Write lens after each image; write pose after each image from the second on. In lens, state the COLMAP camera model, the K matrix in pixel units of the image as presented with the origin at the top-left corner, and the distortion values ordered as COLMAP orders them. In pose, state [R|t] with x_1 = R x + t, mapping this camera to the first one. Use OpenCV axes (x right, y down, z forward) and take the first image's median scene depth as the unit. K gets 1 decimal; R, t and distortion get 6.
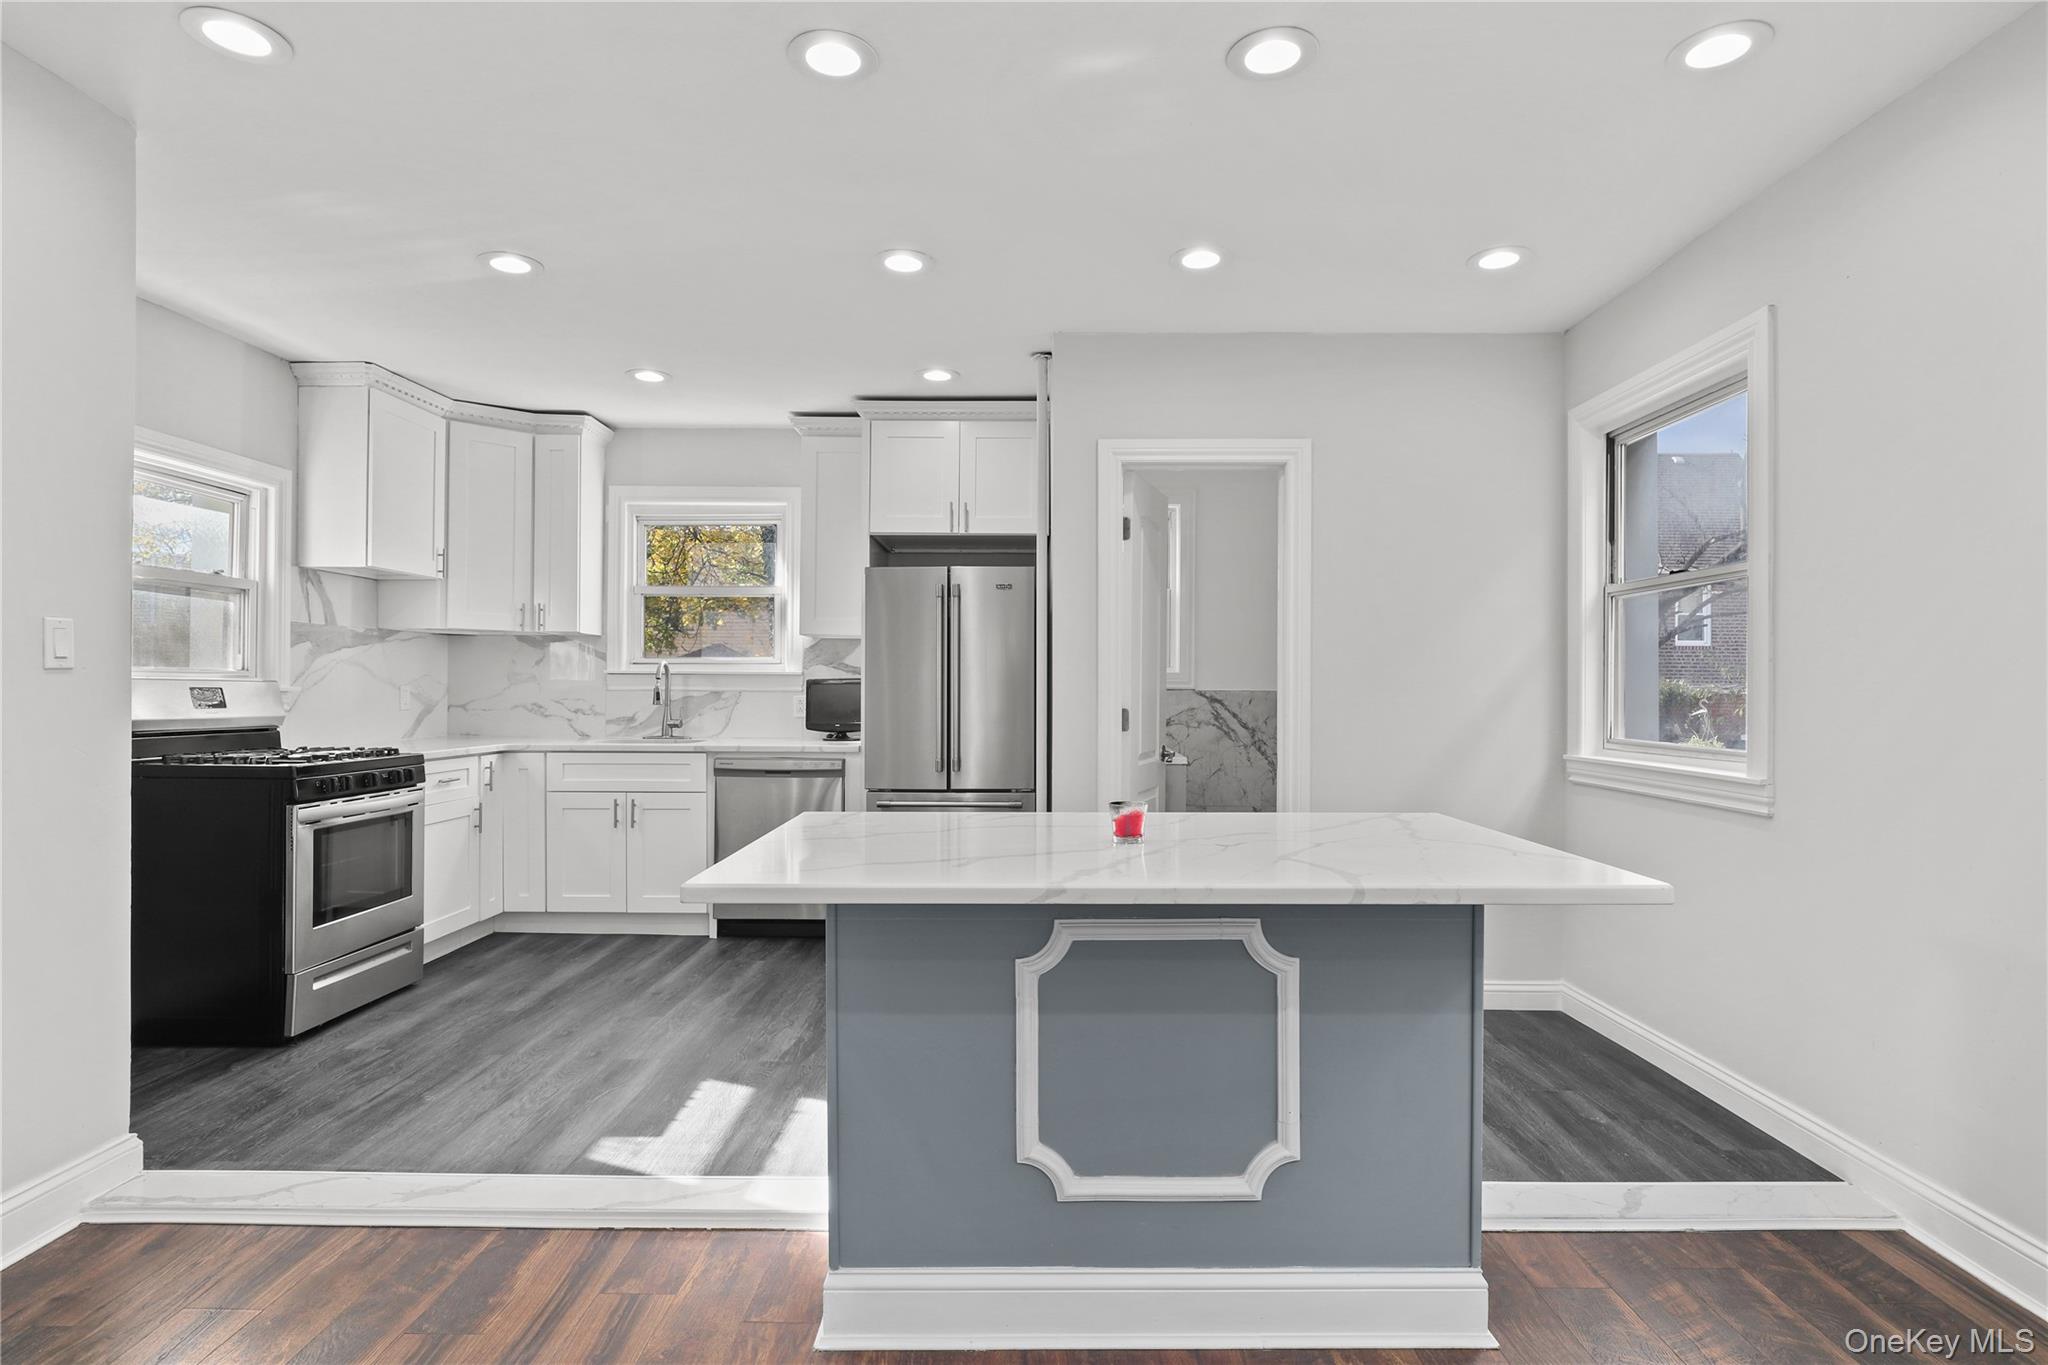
lens RADIAL K [[1054.7, 0, 1011.0], [0, 1054.7, 688.4], [0, 0, 1]] dist [0.006512, 0.001421]
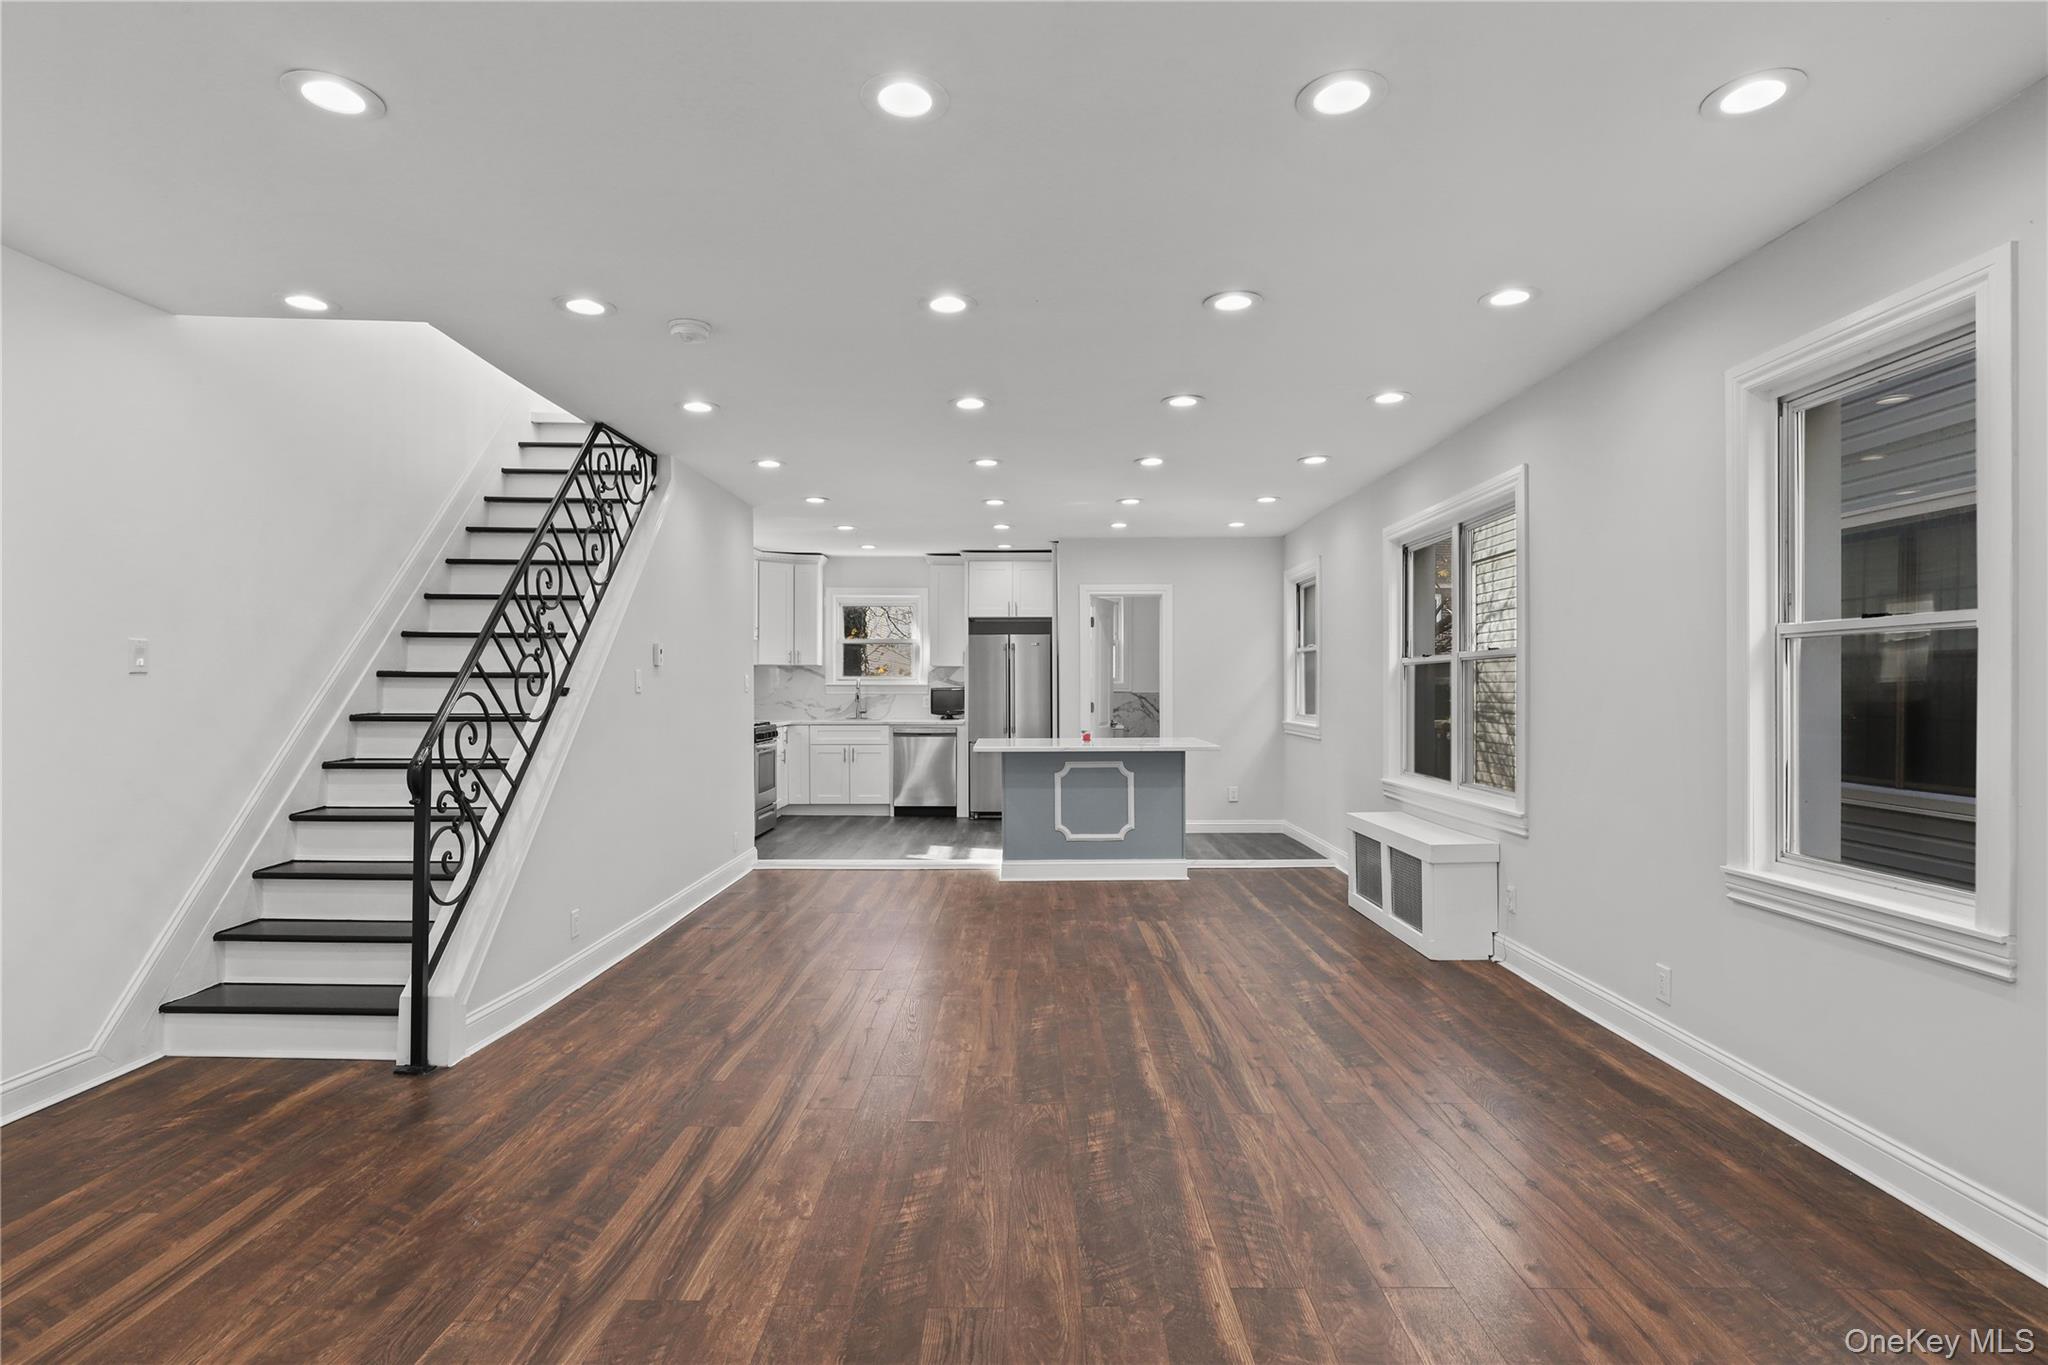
lens RADIAL K [[1003.2, 0, 1026.3], [0, 1003.2, 694.1], [0, 0, 1]] dist [-0.004225, 0.003025]
pose [[0.999813, -0.004649, 0.018793, -0.065718], [0.004445, 0.999931, 0.010886, -0.020171], [-0.018843, -0.010800, 0.999764, -1.021636]]
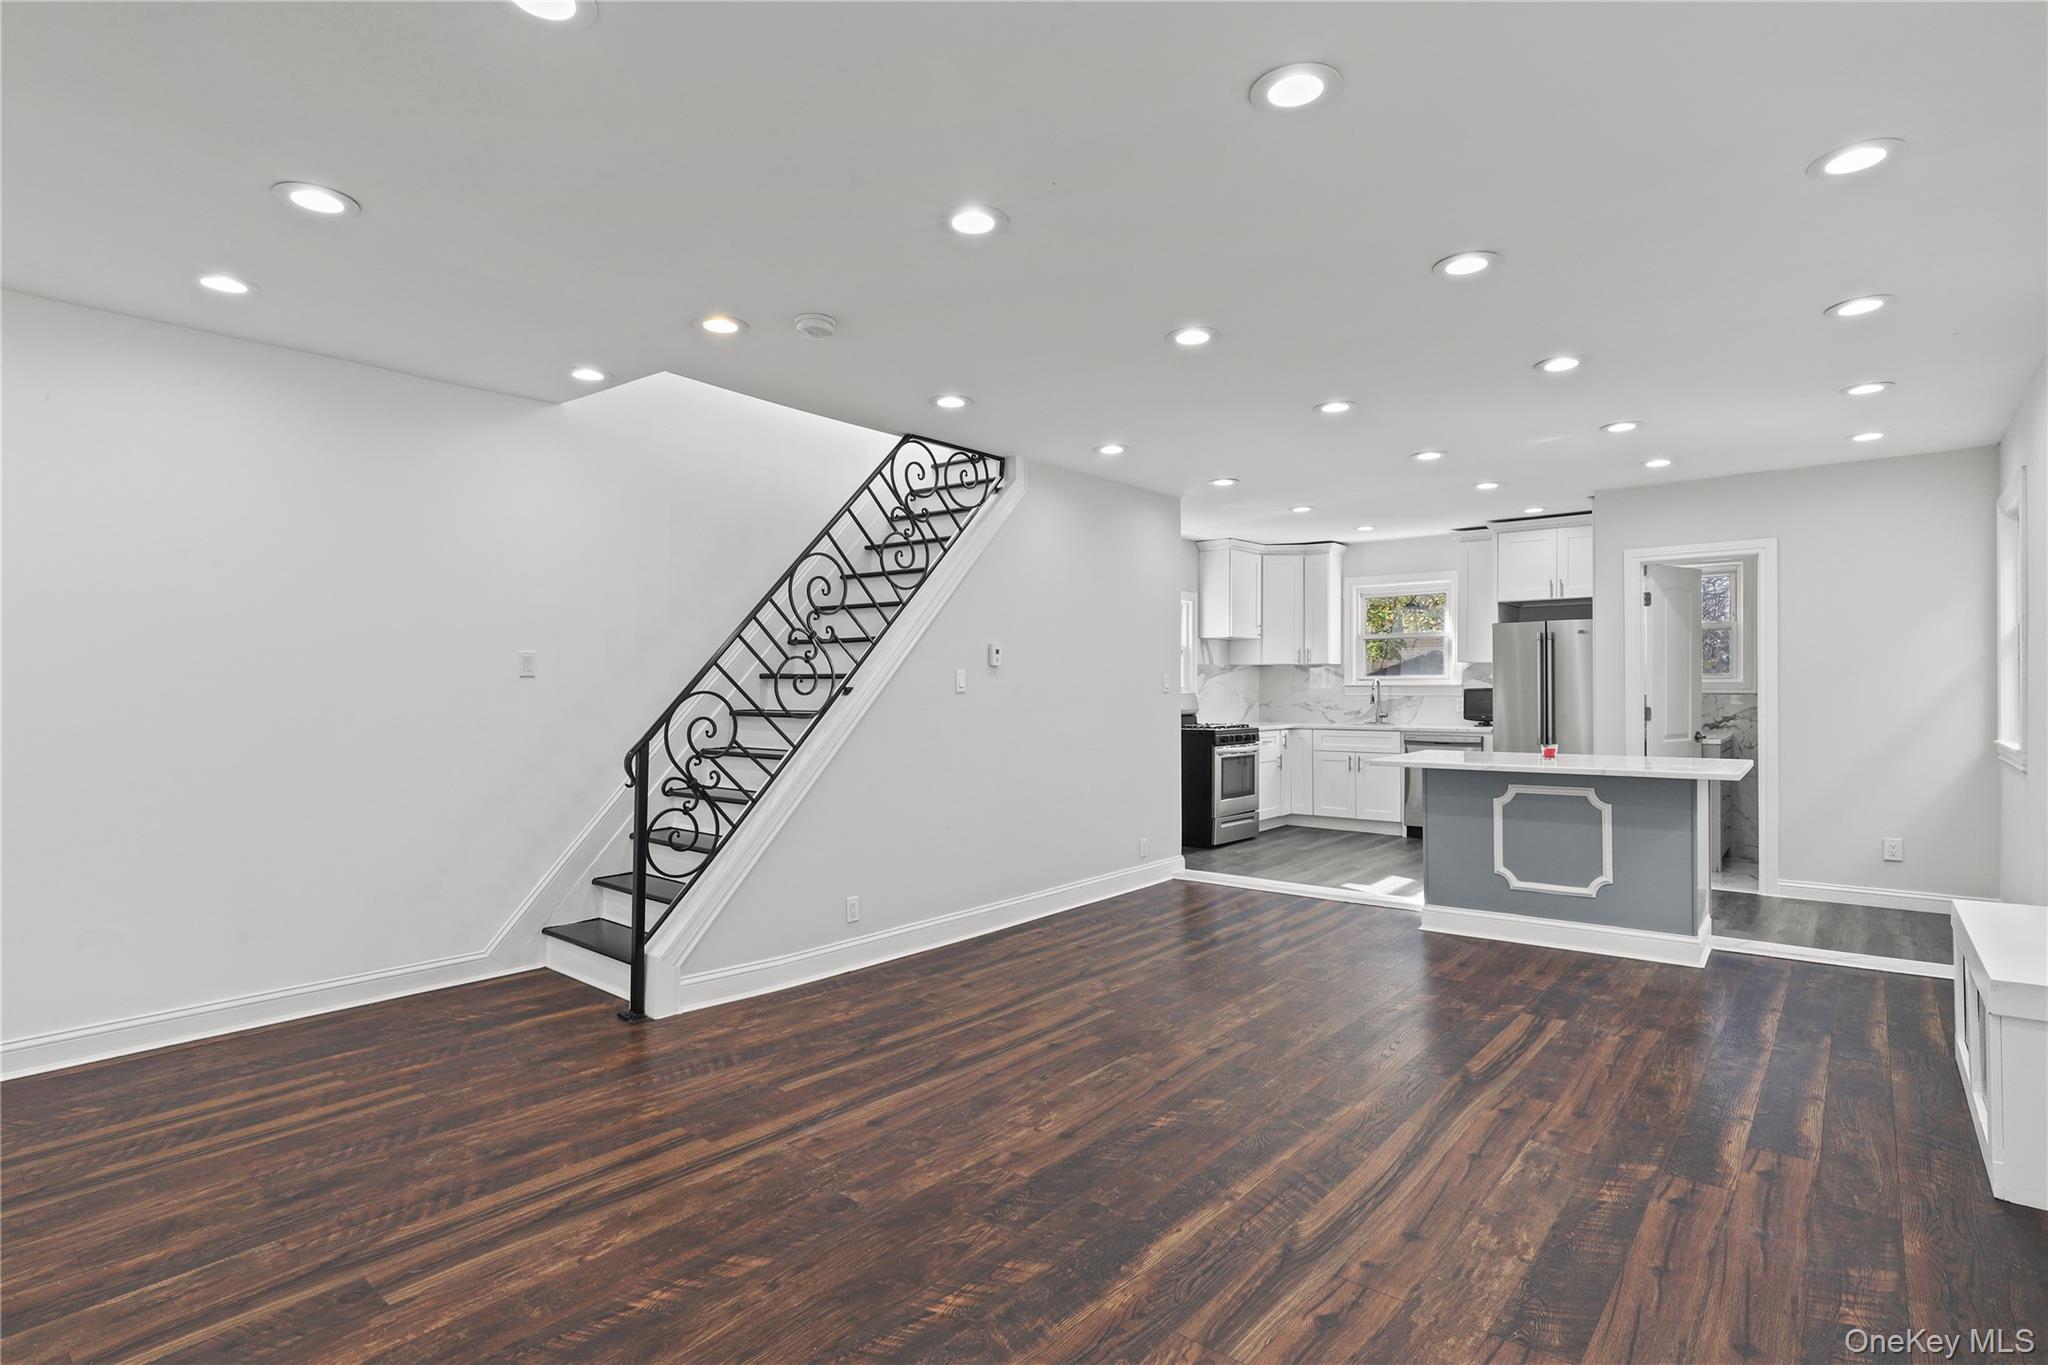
lens RADIAL K [[1003.2, 0, 1038.4], [0, 1003.2, 687.4], [0, 0, 1]] dist [-0.004225, 0.003025]
pose [[0.790085, -0.008155, -0.612944, 0.284443], [0.007872, 0.999964, -0.003158, -0.013024], [0.612947, -0.002330, 0.790120, -0.753052]]
